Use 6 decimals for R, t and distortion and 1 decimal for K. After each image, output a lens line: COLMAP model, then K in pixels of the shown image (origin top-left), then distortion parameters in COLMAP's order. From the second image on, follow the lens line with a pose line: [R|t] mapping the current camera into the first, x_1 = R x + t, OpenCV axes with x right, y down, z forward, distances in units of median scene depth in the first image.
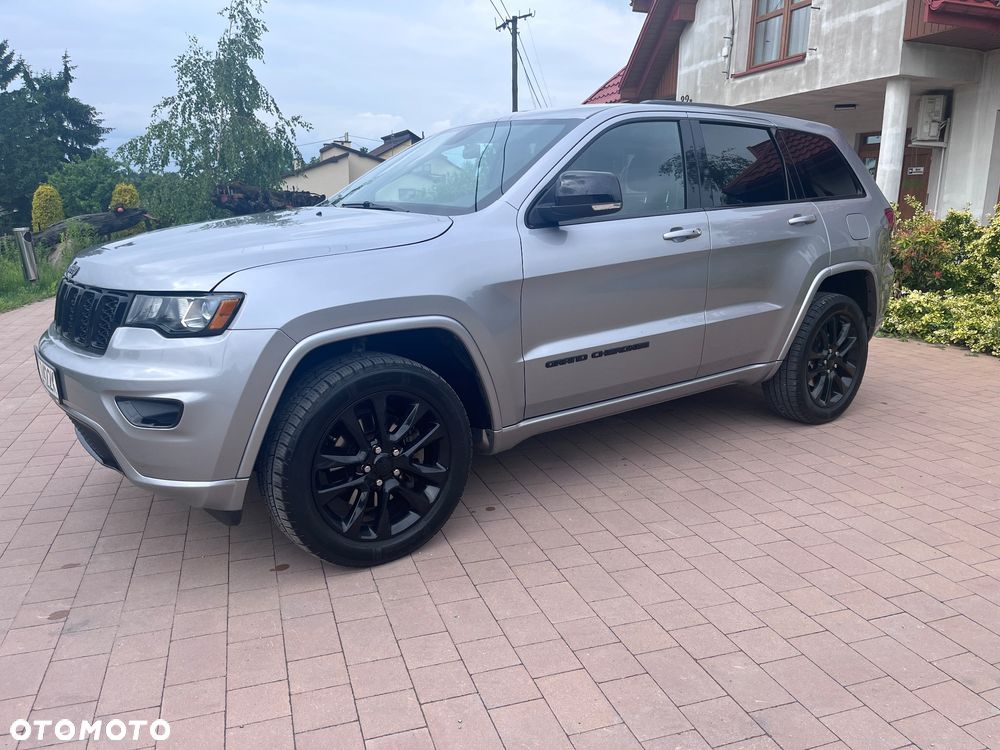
lens RADIAL K [[756.4, 0, 506.5], [0, 756.4, 375.7], [0, 0, 1]] dist [0.072946, -0.102936]
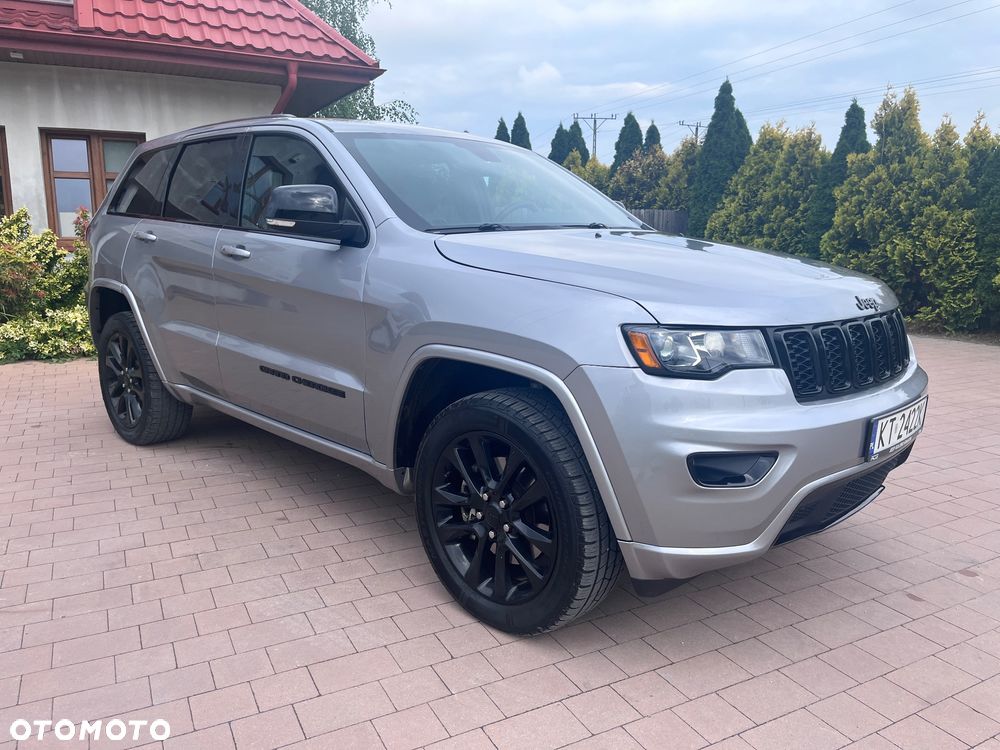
lens RADIAL K [[756.4, 0, 505.9], [0, 756.4, 378.2], [0, 0, 1]] dist [0.072946, -0.102936]
pose [[-0.155696, -0.196010, 0.968163, -1.123216], [0.213303, 0.950320, 0.226700, -0.283239], [-0.964500, 0.241809, -0.106152, 1.254671]]
